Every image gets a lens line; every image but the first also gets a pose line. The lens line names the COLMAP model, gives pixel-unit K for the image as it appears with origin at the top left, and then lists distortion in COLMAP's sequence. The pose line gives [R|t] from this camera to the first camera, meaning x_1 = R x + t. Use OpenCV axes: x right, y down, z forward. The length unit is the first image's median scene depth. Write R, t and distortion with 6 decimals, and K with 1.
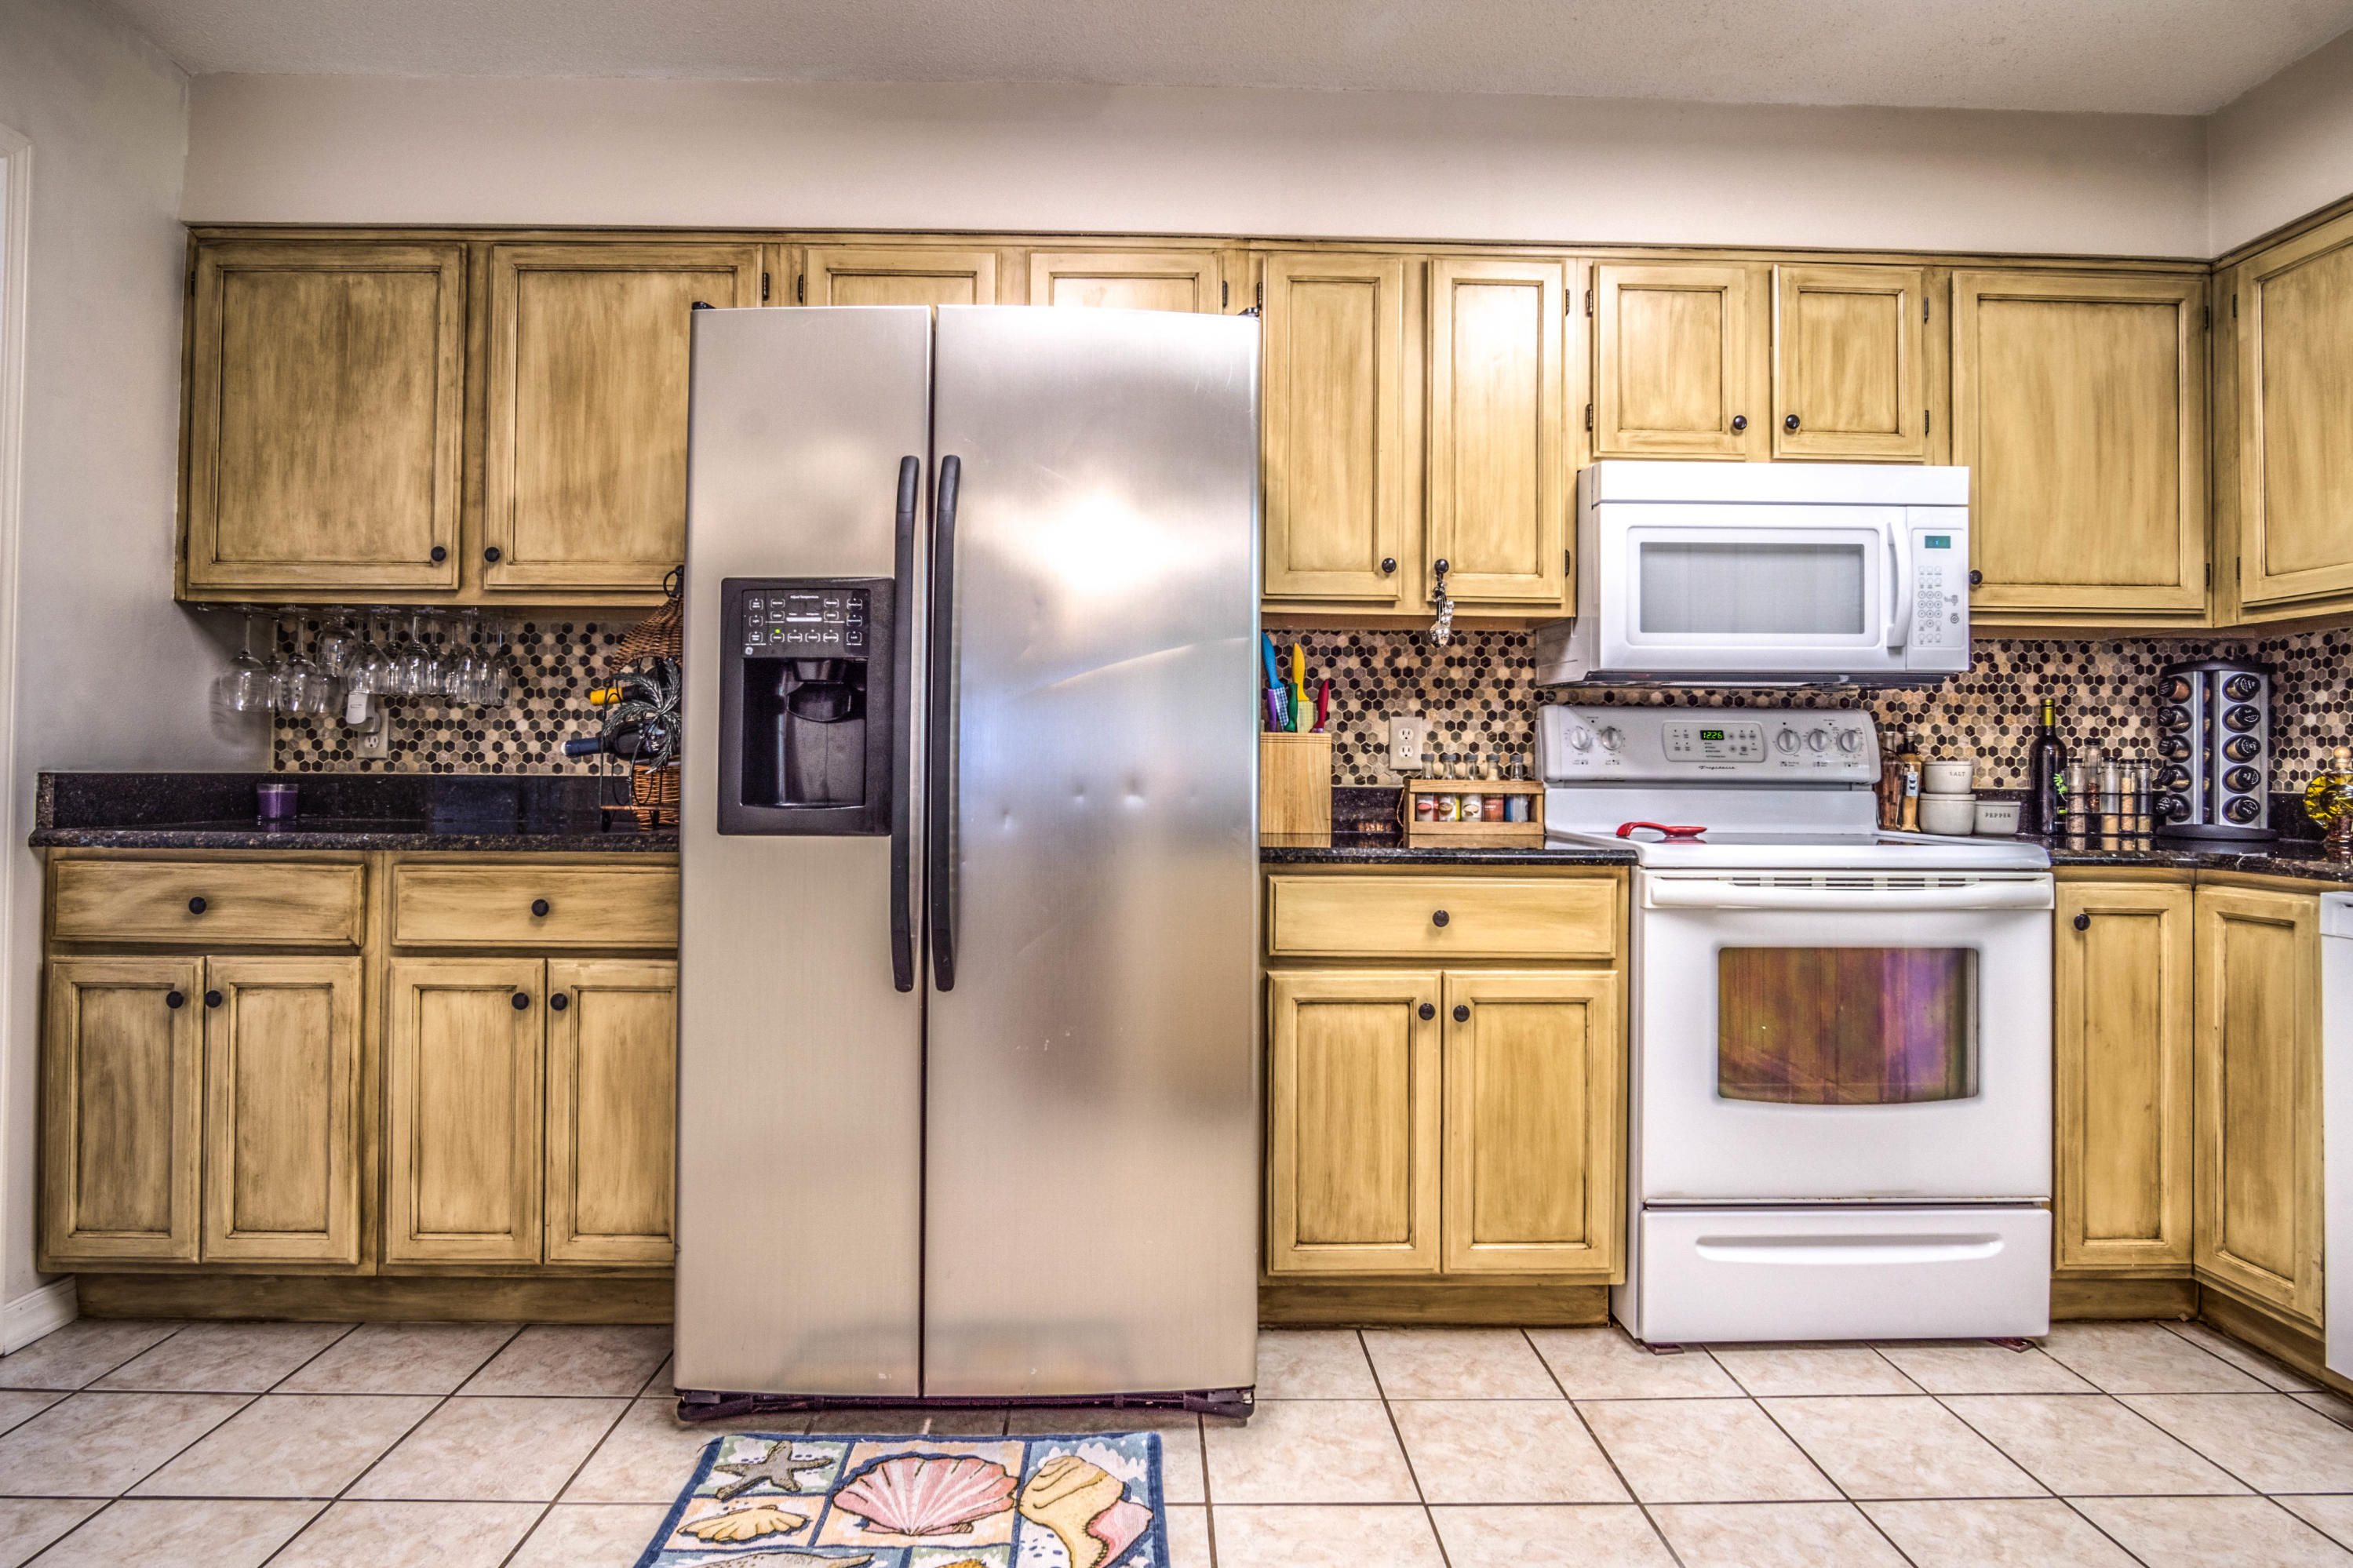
lens RADIAL K [[1309.7, 0, 1170.4], [0, 1309.7, 742.4], [0, 0, 1]] dist [-0.033322, 0.012289]
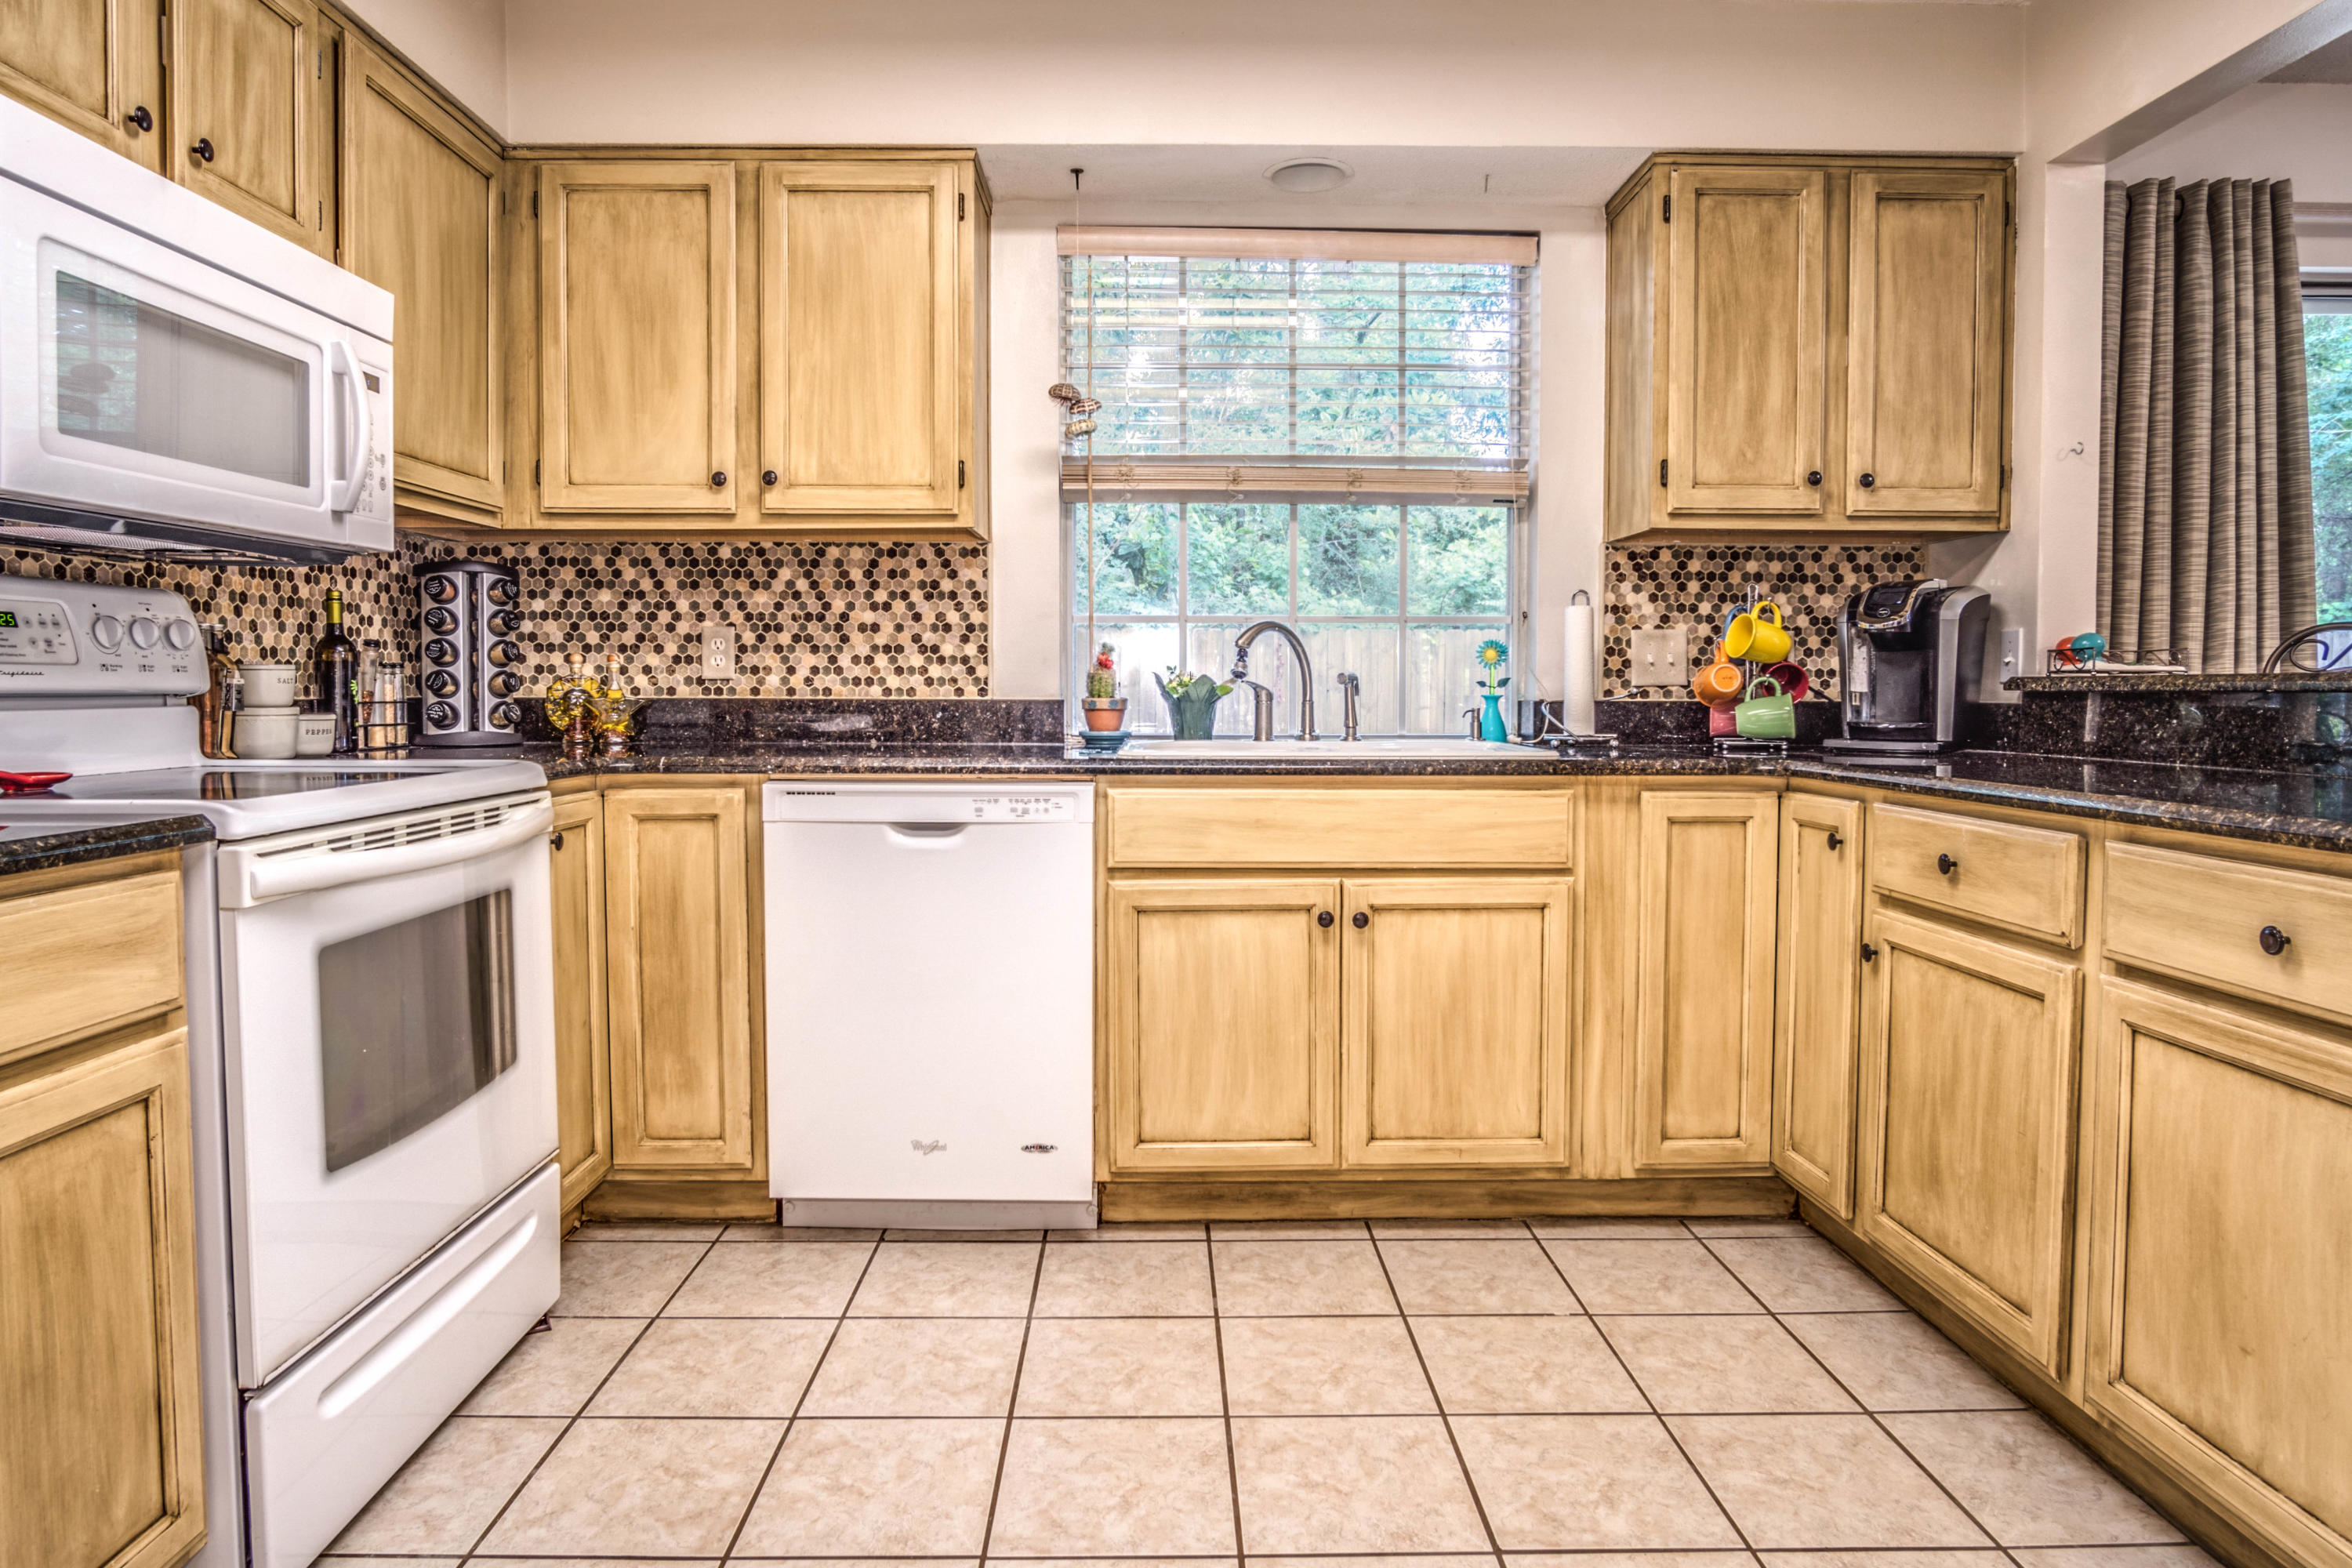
lens RADIAL K [[1342.6, 0, 1170.5], [0, 1342.6, 741.2], [0, 0, 1]] dist [-0.032624, 0.010790]
pose [[0.008938, -0.052073, 0.998603, -0.202174], [-0.019440, 0.998445, 0.052239, 0.009060], [-0.999771, -0.019879, 0.007912, 0.494132]]
